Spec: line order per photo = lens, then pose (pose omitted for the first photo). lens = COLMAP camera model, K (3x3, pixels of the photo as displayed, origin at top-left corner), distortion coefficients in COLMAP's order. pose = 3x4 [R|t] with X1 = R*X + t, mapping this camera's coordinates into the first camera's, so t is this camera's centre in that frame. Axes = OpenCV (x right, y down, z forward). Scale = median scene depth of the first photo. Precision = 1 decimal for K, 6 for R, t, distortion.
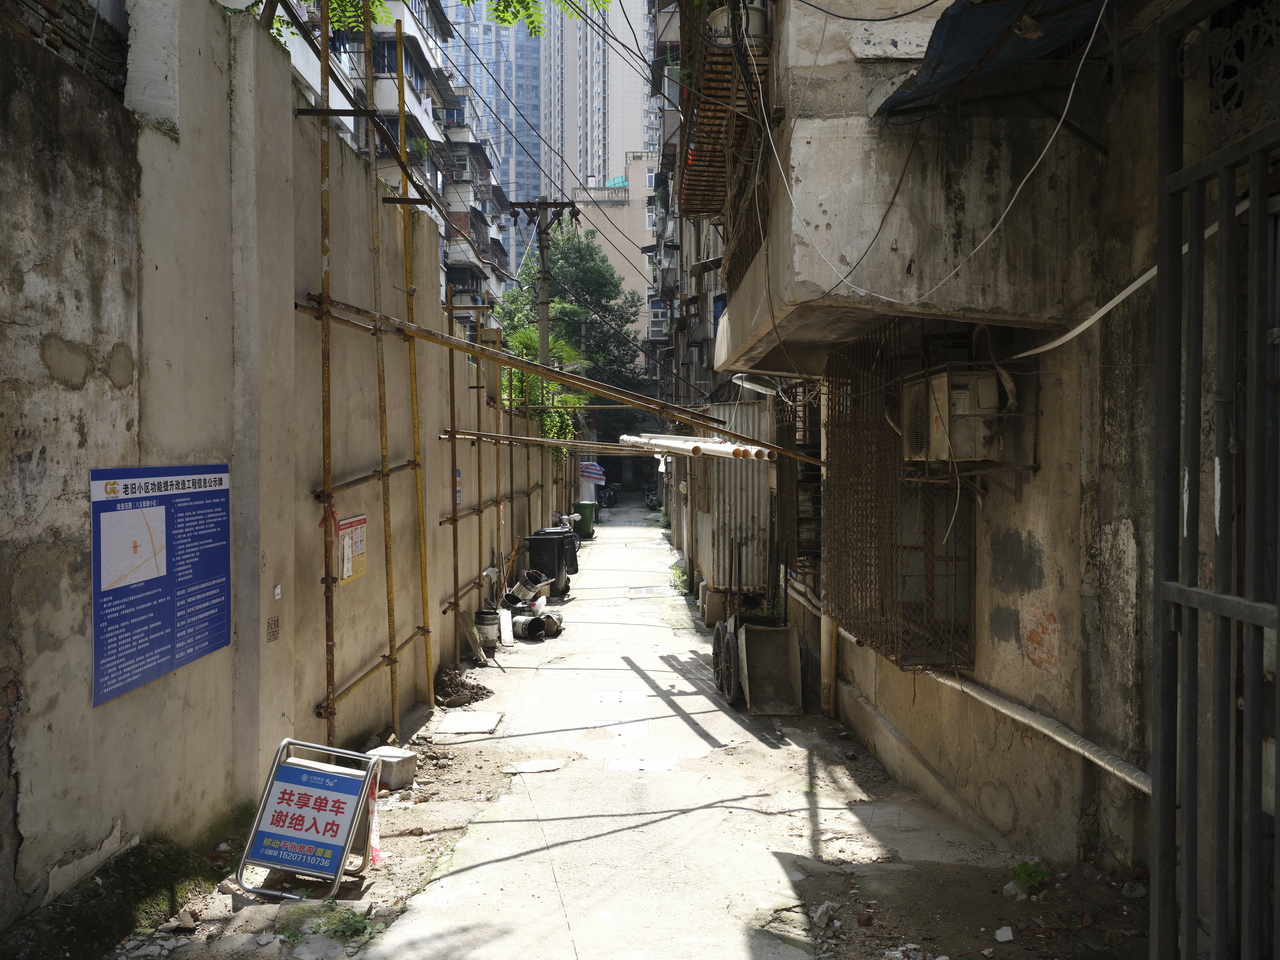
lens RADIAL K [[930.1, 0, 640.0], [0, 930.1, 480.0], [0, 0, 1]] dist [0.042368, 0.000787]
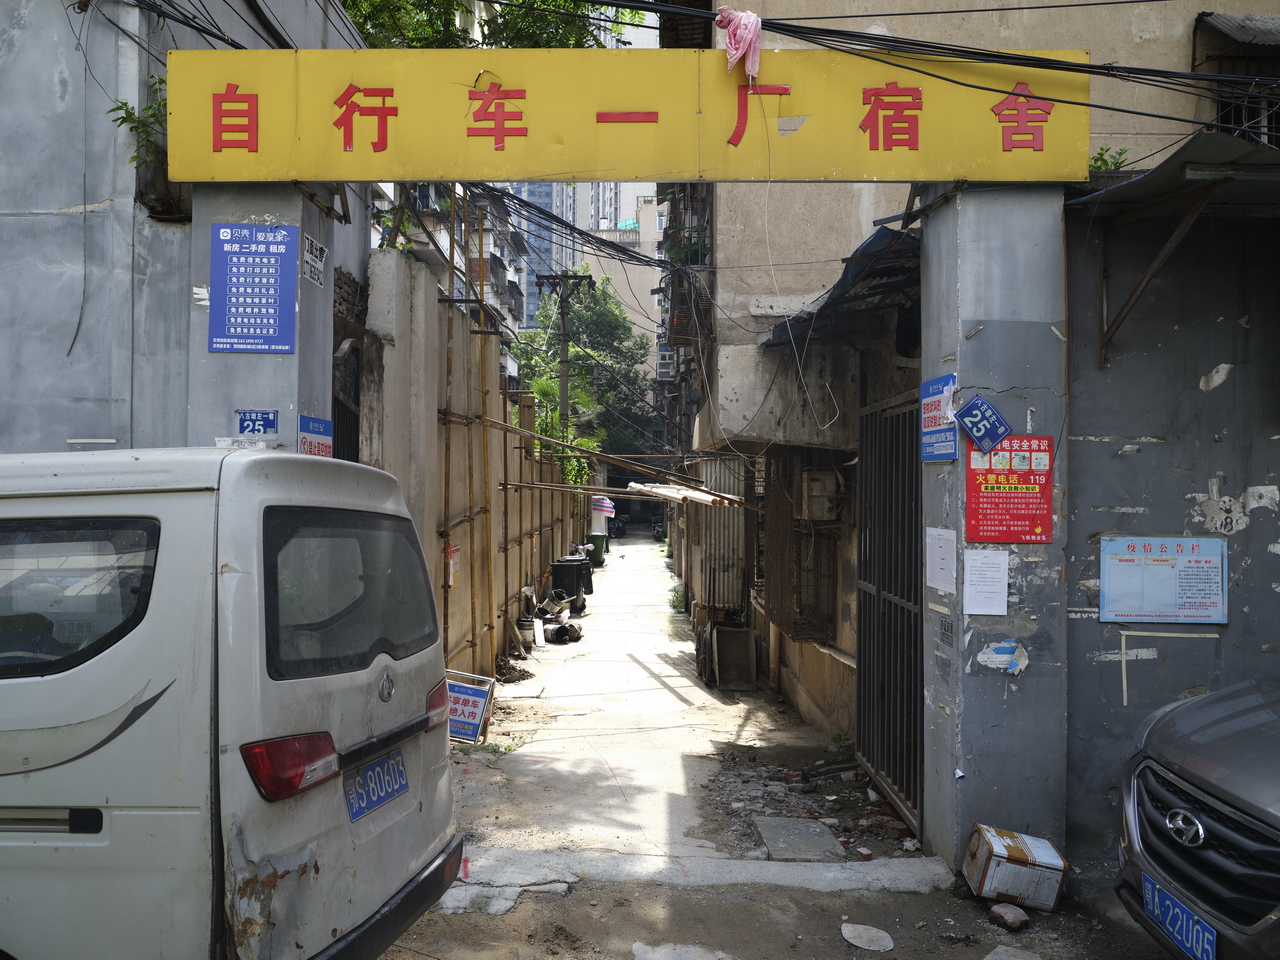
lens RADIAL K [[930.1, 0, 640.0], [0, 930.1, 480.0], [0, 0, 1]] dist [0.042368, 0.000787]
pose [[0.999912, 0.009492, -0.009236, 0.008095], [-0.009780, 0.999451, -0.031671, -0.018070], [0.008931, 0.031758, 0.999456, -0.387416]]
